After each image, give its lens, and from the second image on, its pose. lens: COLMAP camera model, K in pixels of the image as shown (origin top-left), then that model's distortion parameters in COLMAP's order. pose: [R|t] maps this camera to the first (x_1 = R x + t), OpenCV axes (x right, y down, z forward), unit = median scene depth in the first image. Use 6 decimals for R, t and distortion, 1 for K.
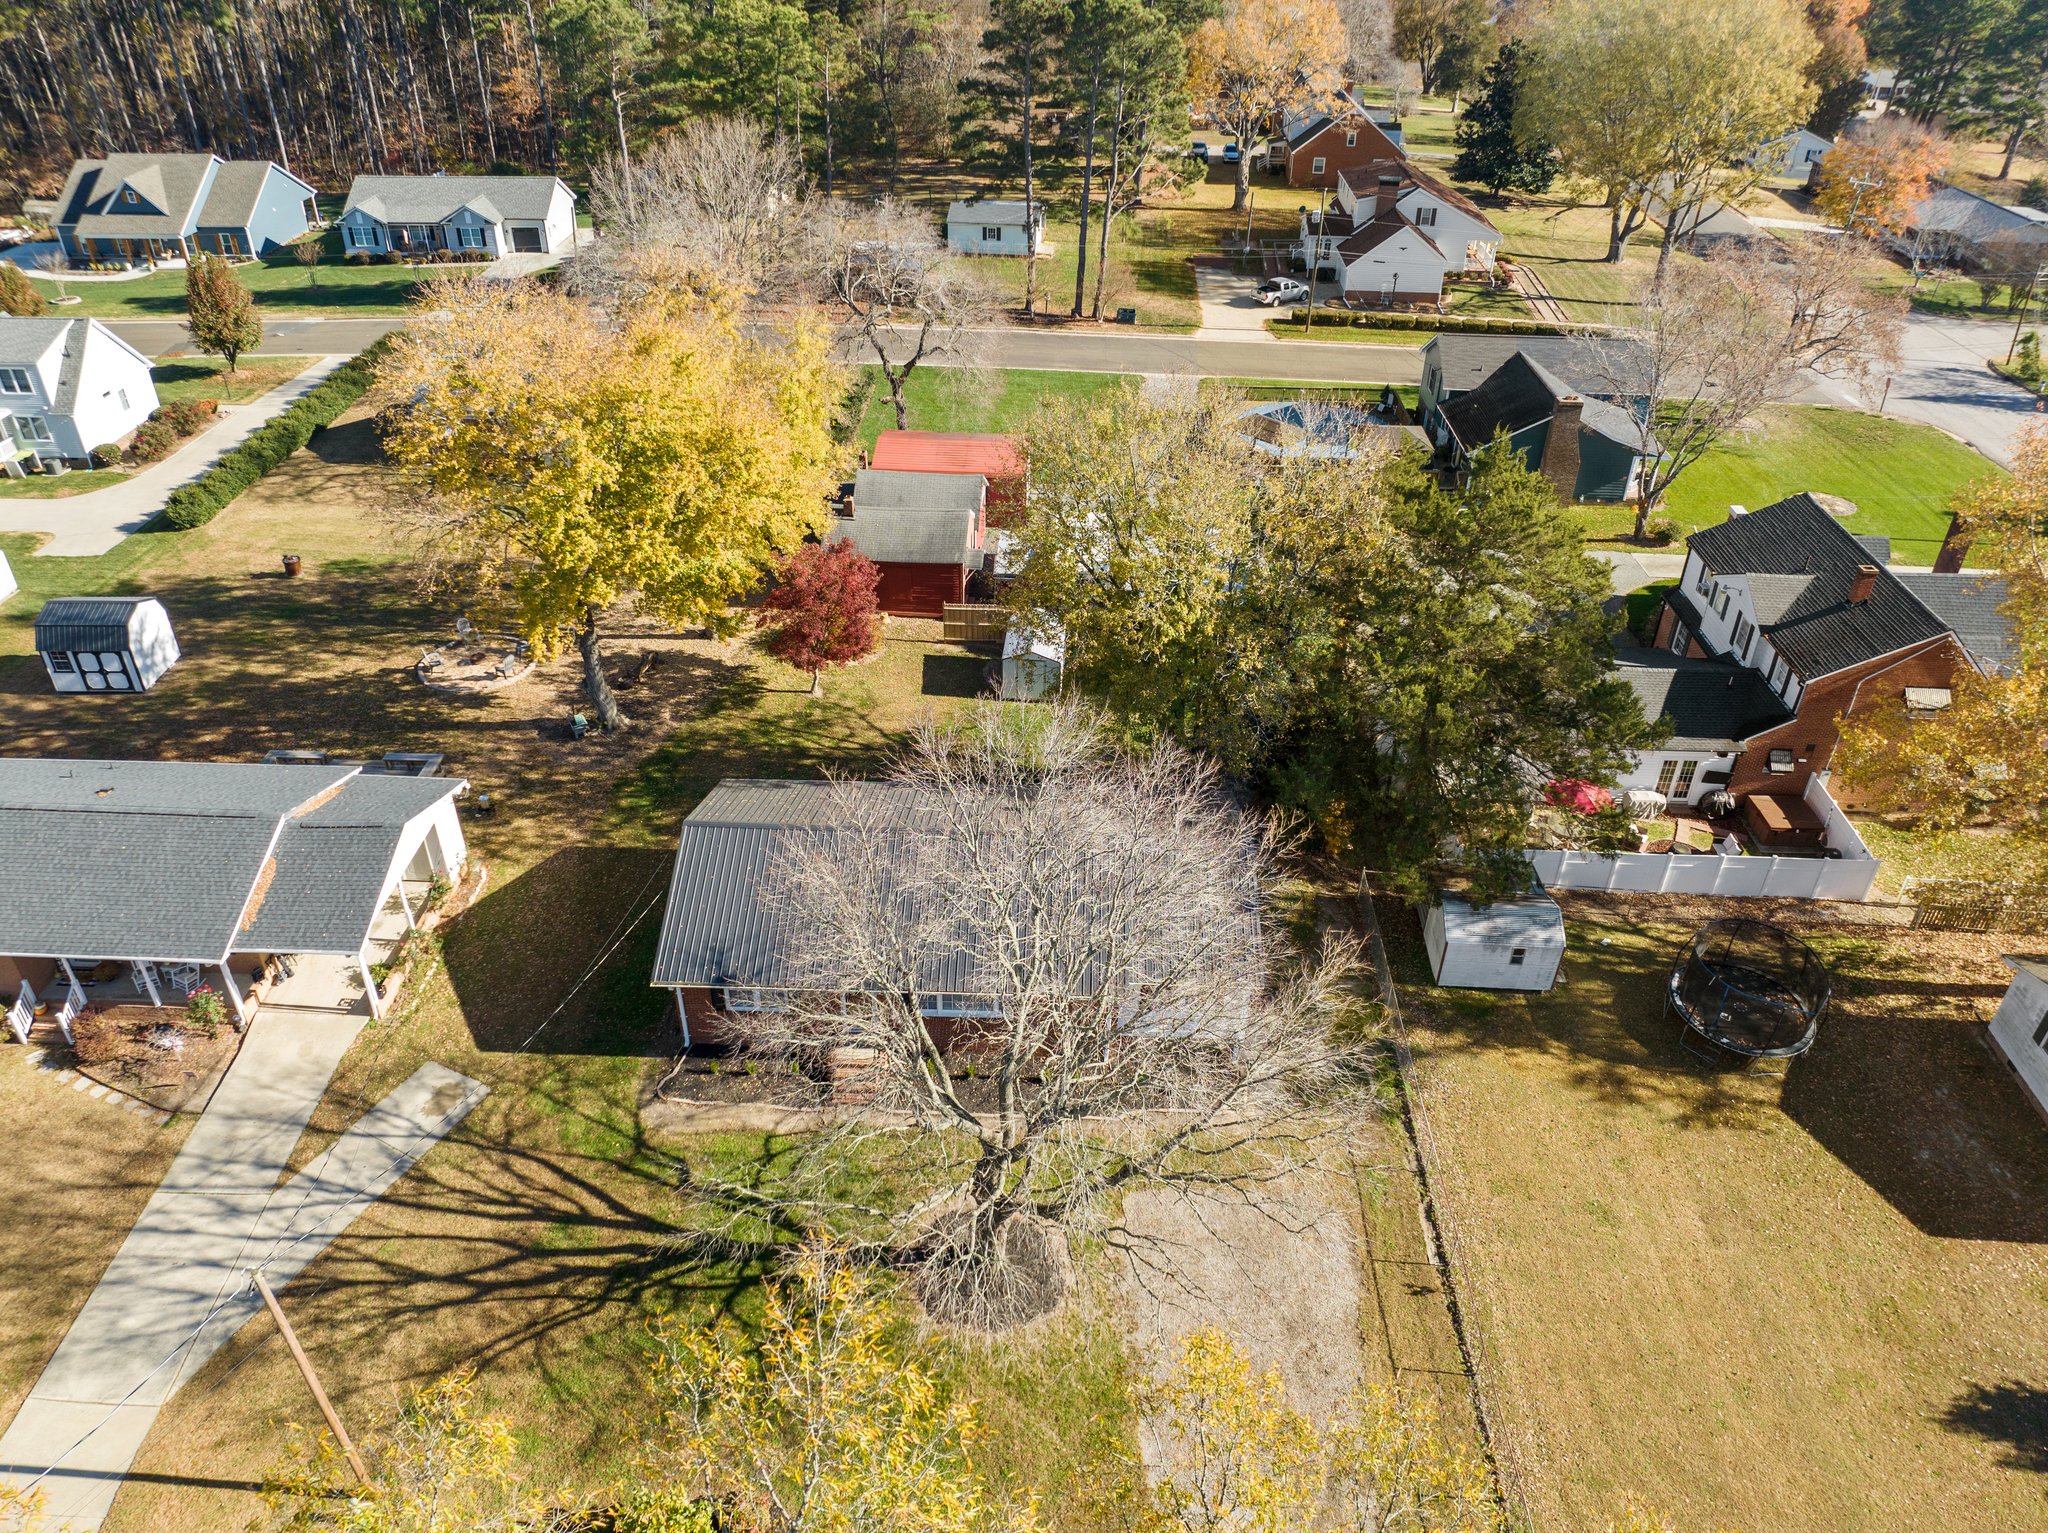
lens RADIAL K [[1442.1, 0, 1017.5], [0, 1442.1, 767.4], [0, 0, 1]] dist [-0.058241, 0.035311]
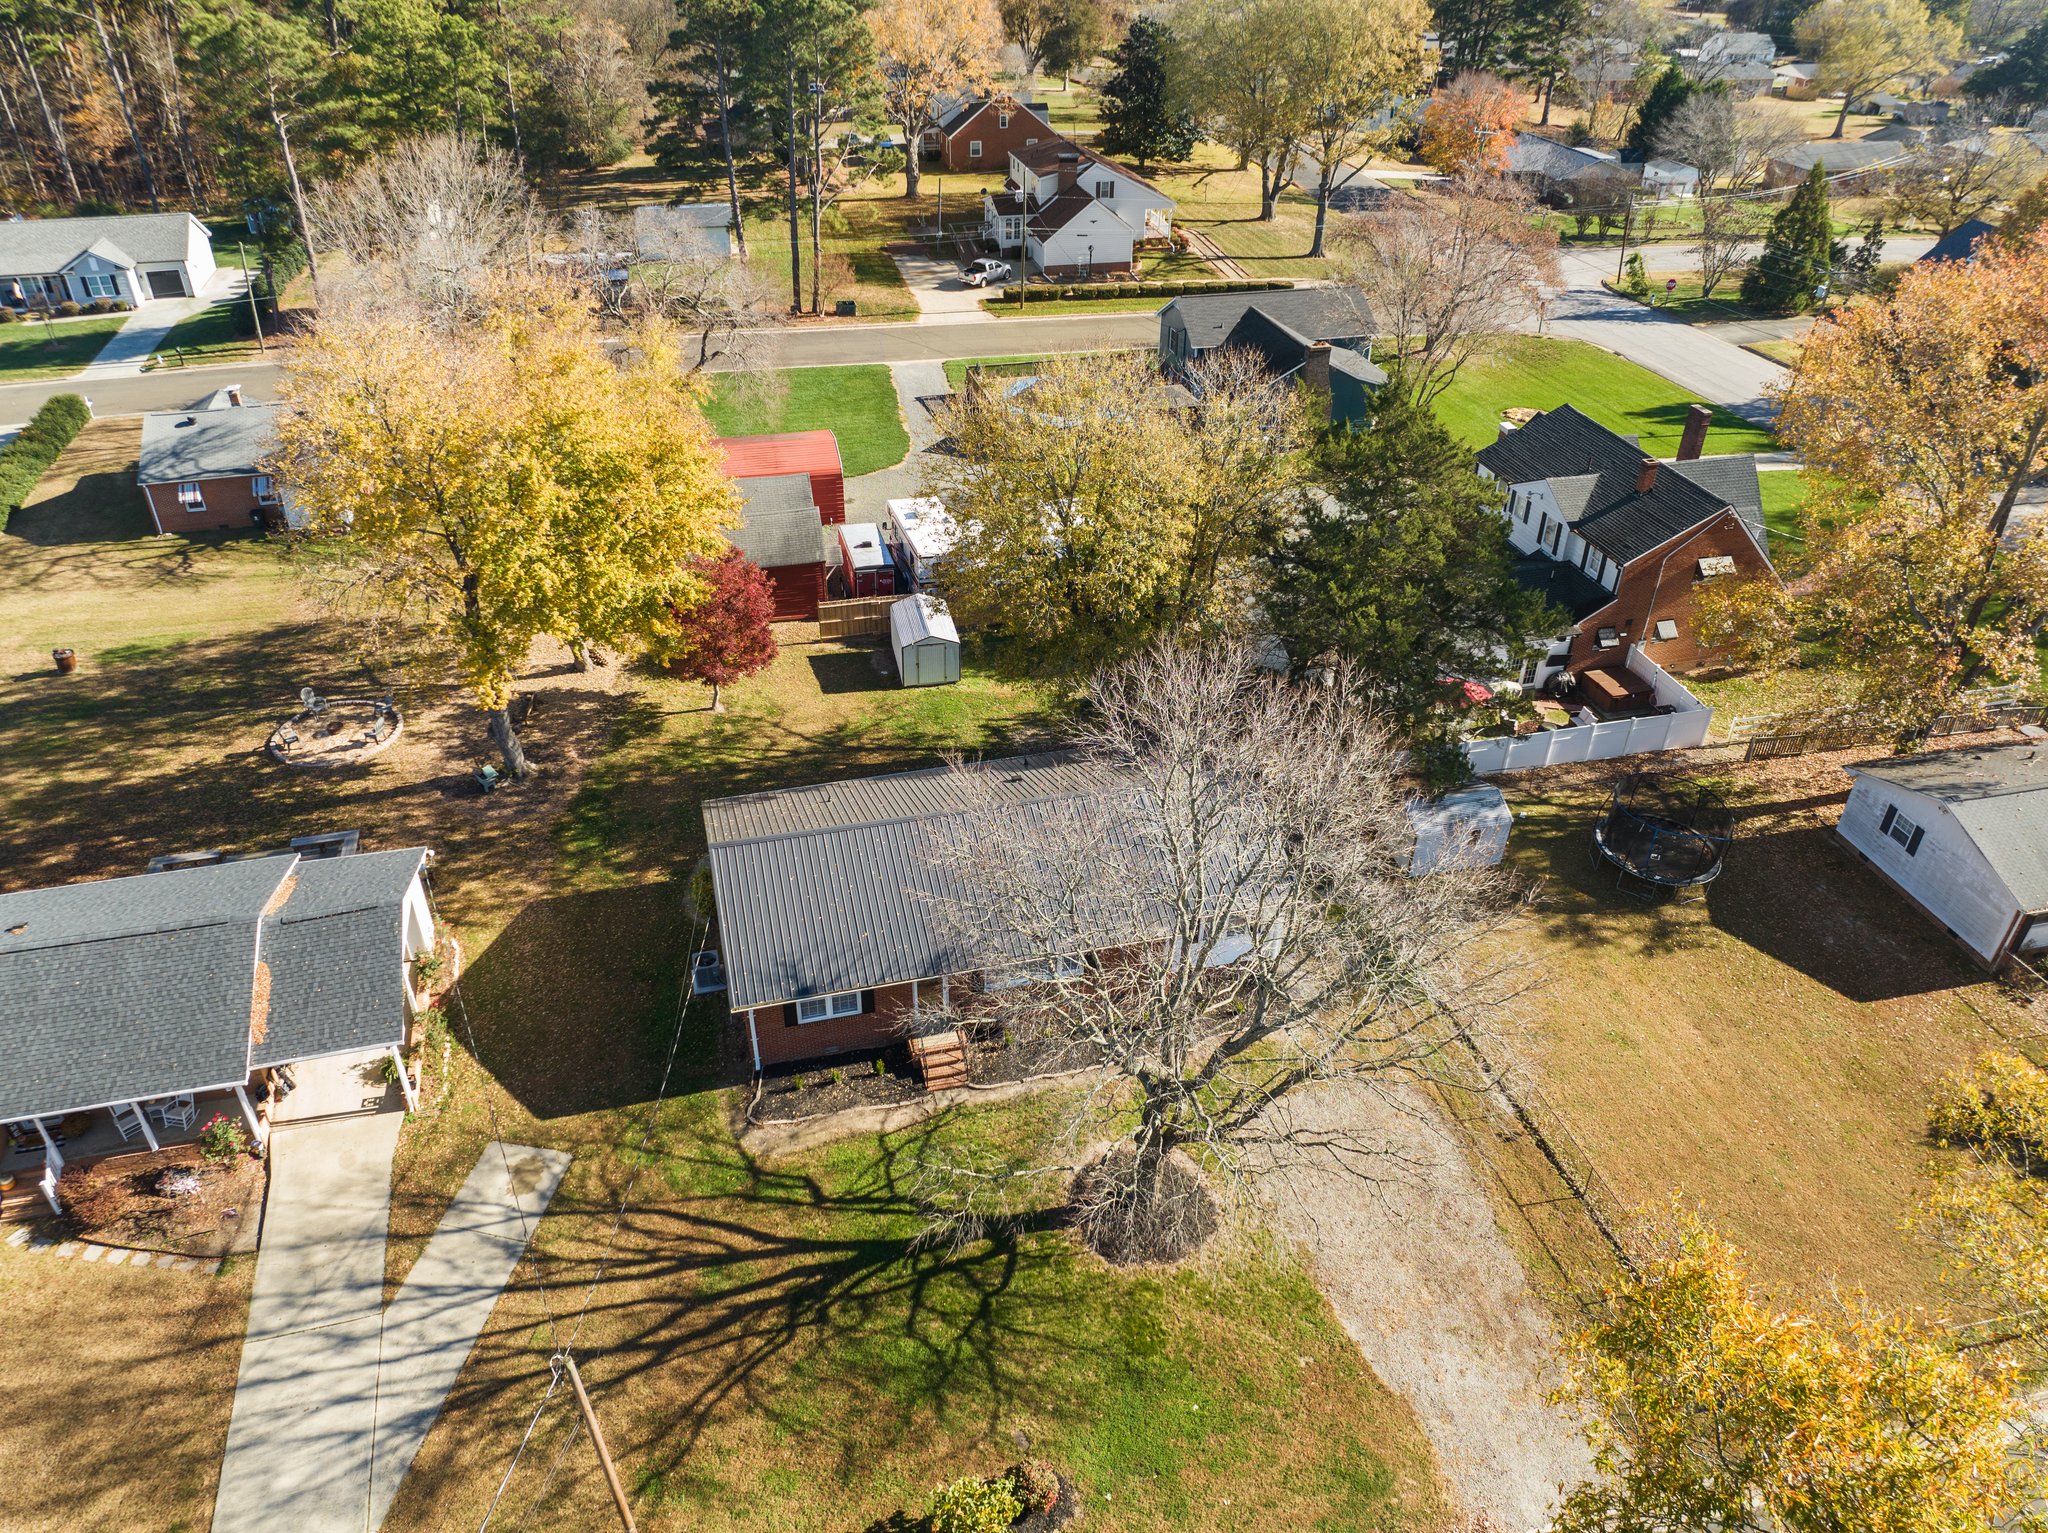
lens RADIAL K [[1442.1, 0, 1017.5], [0, 1442.1, 767.4], [0, 0, 1]] dist [-0.058241, 0.035311]
pose [[0.958442, -0.158983, 0.236883, -0.267564], [0.158165, 0.987154, 0.022581, -0.003196], [-0.237430, 0.015824, 0.971276, 0.004179]]
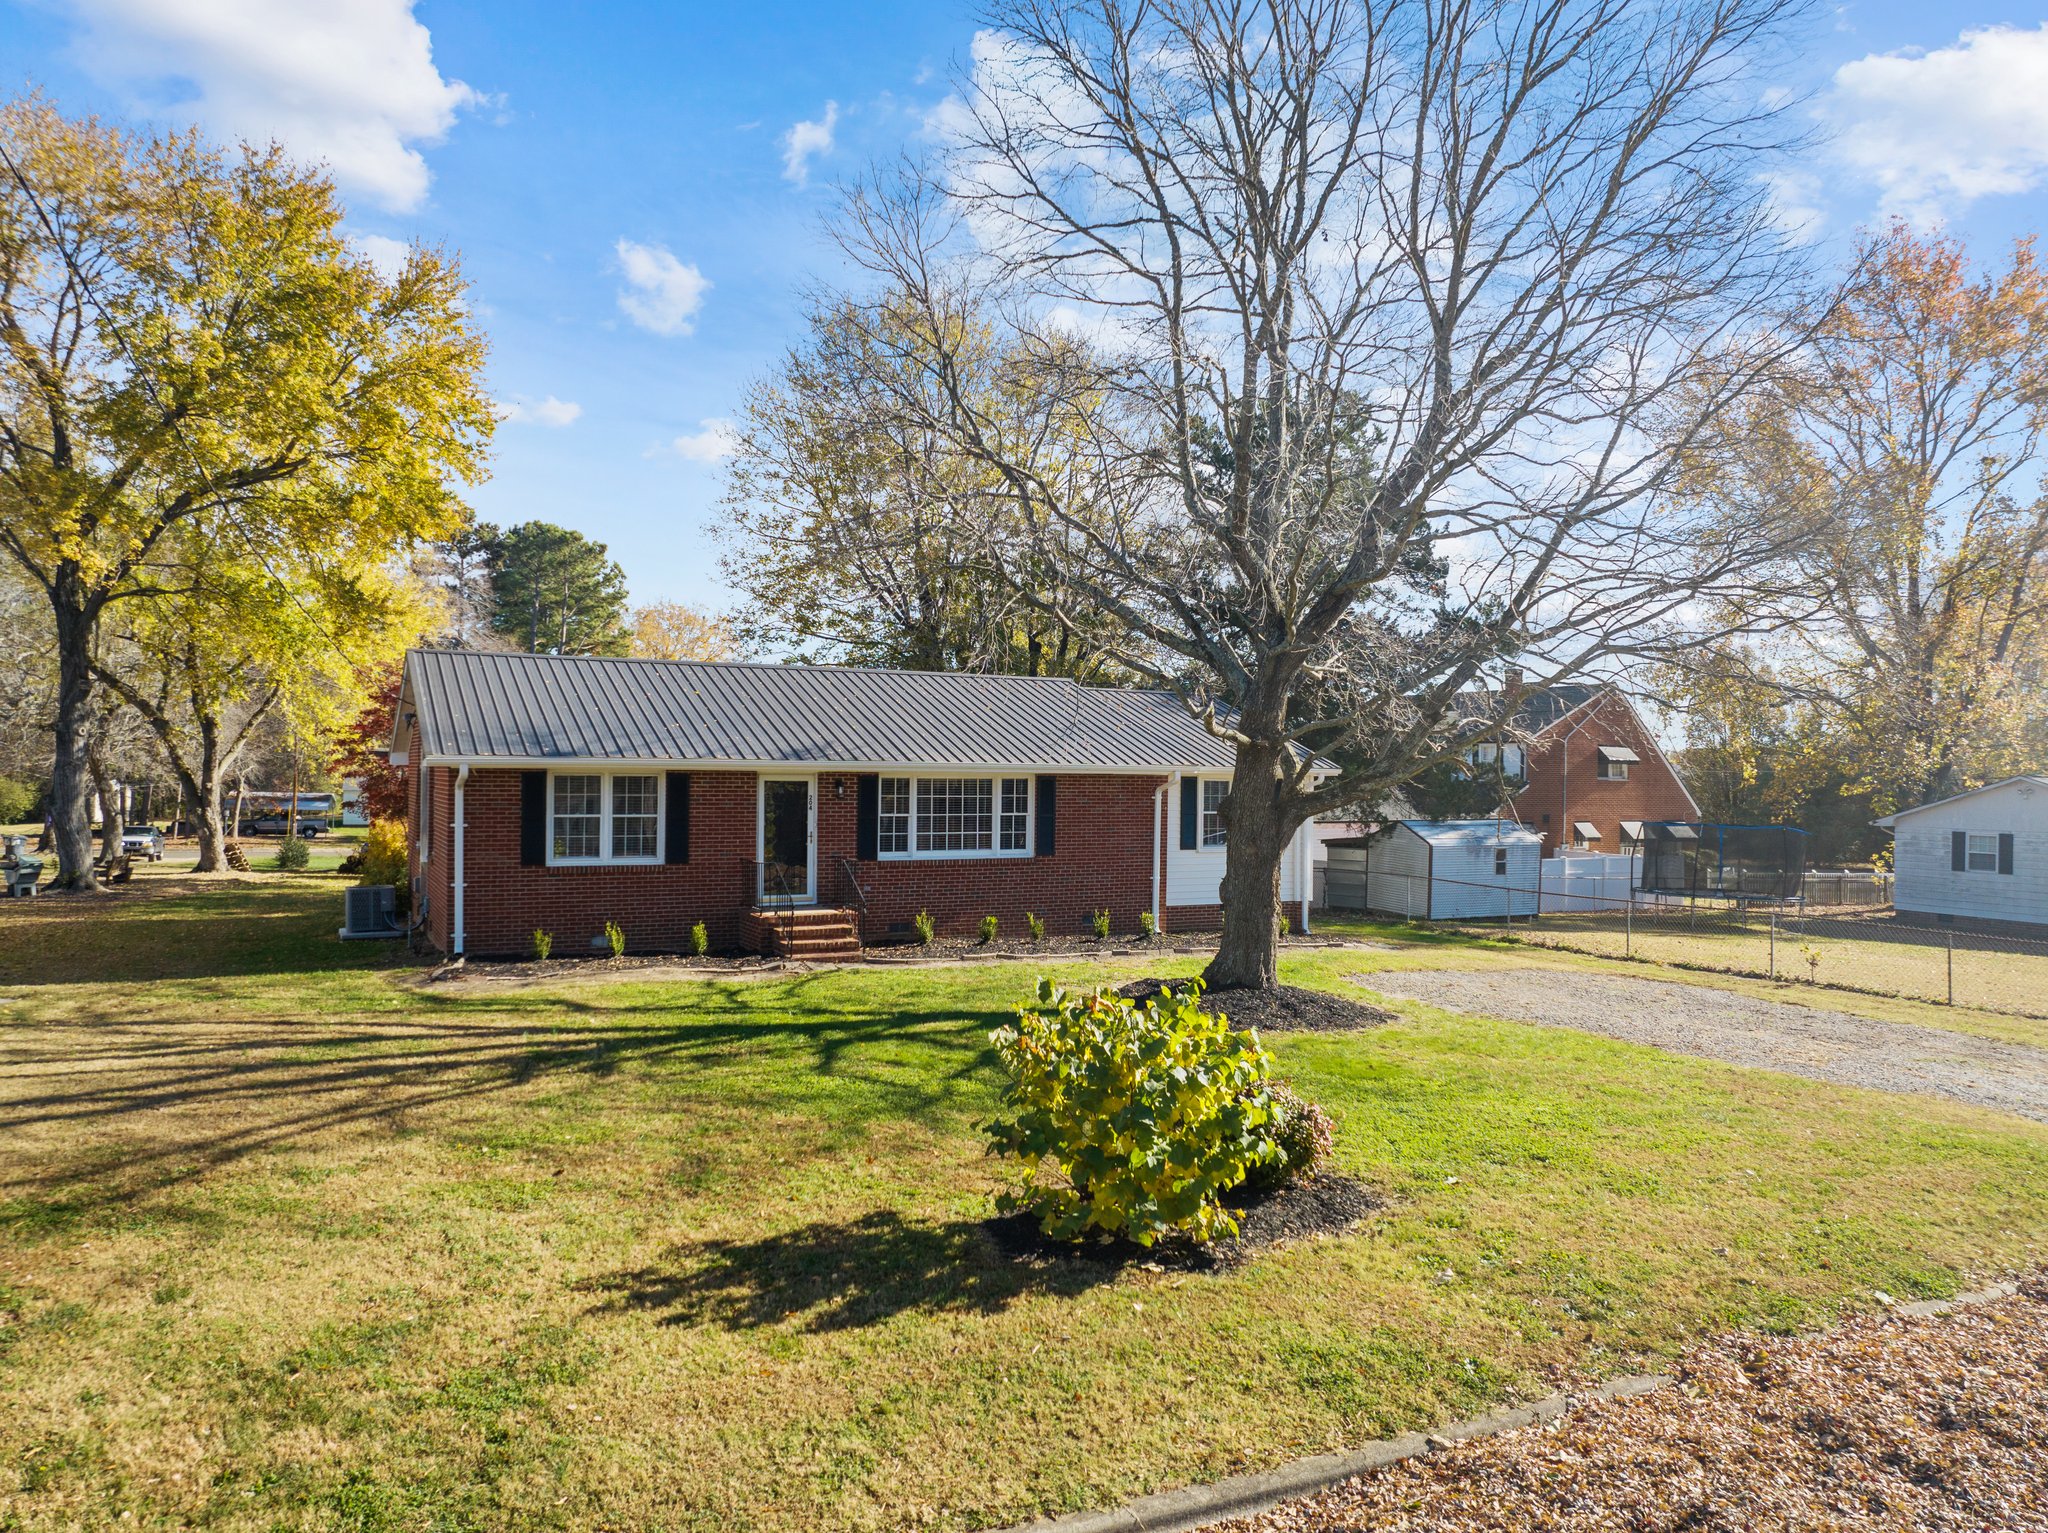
lens RADIAL K [[1442.1, 0, 1017.5], [0, 1442.1, 767.4], [0, 0, 1]] dist [-0.058241, 0.035311]
pose [[0.879914, 0.000497, 0.475133, -0.304573], [0.263227, 0.832002, -0.488348, 0.450643], [-0.395554, 0.554772, 0.731959, 0.527628]]
